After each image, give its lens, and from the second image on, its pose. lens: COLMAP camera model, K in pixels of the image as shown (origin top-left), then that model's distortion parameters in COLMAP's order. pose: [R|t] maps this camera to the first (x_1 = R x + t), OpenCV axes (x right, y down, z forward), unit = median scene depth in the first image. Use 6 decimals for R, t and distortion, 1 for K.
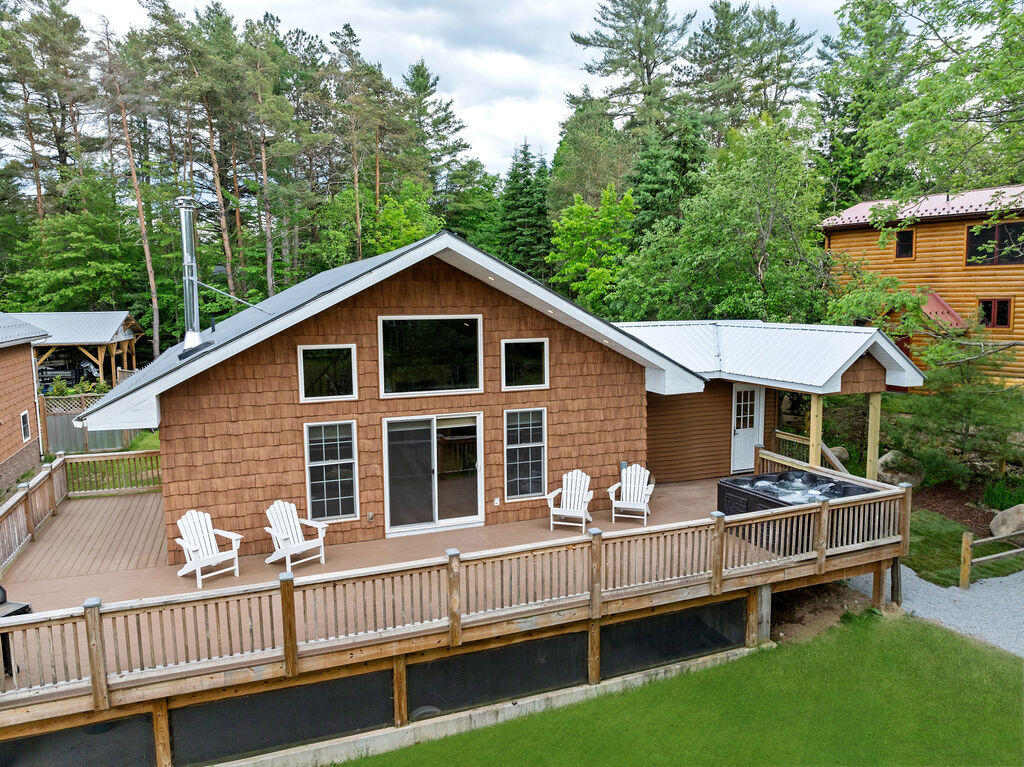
lens RADIAL K [[718.5, 0, 512.0], [0, 718.5, 383.5], [0, 0, 1]] dist [-0.034511, -0.001007]
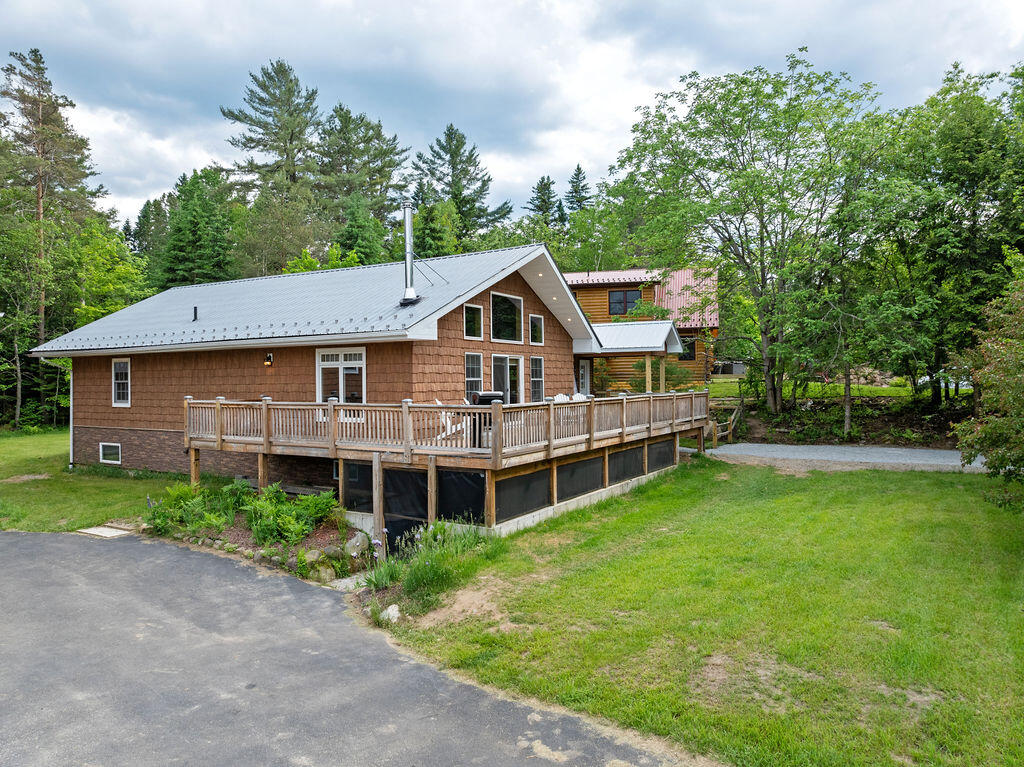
lens RADIAL K [[718.5, 0, 512.0], [0, 718.5, 383.5], [0, 0, 1]] dist [-0.034511, -0.001007]
pose [[0.788151, 0.002875, 0.615475, -0.983473], [0.069810, 0.993118, -0.094035, 0.233070], [-0.611510, 0.117080, 0.782527, -0.247295]]
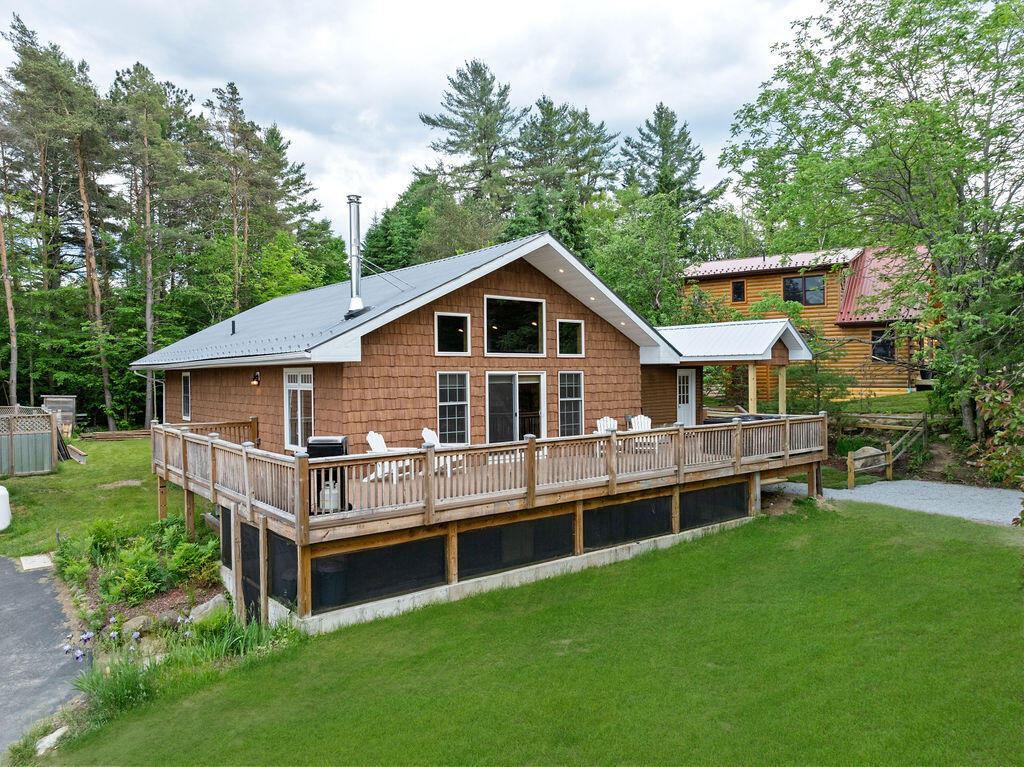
lens RADIAL K [[718.5, 0, 512.0], [0, 718.5, 383.5], [0, 0, 1]] dist [-0.034511, -0.001007]
pose [[0.956680, -0.001262, 0.291140, -0.448637], [0.031754, 0.994477, -0.100033, 0.176658], [-0.289406, 0.104945, 0.951436, -0.235376]]
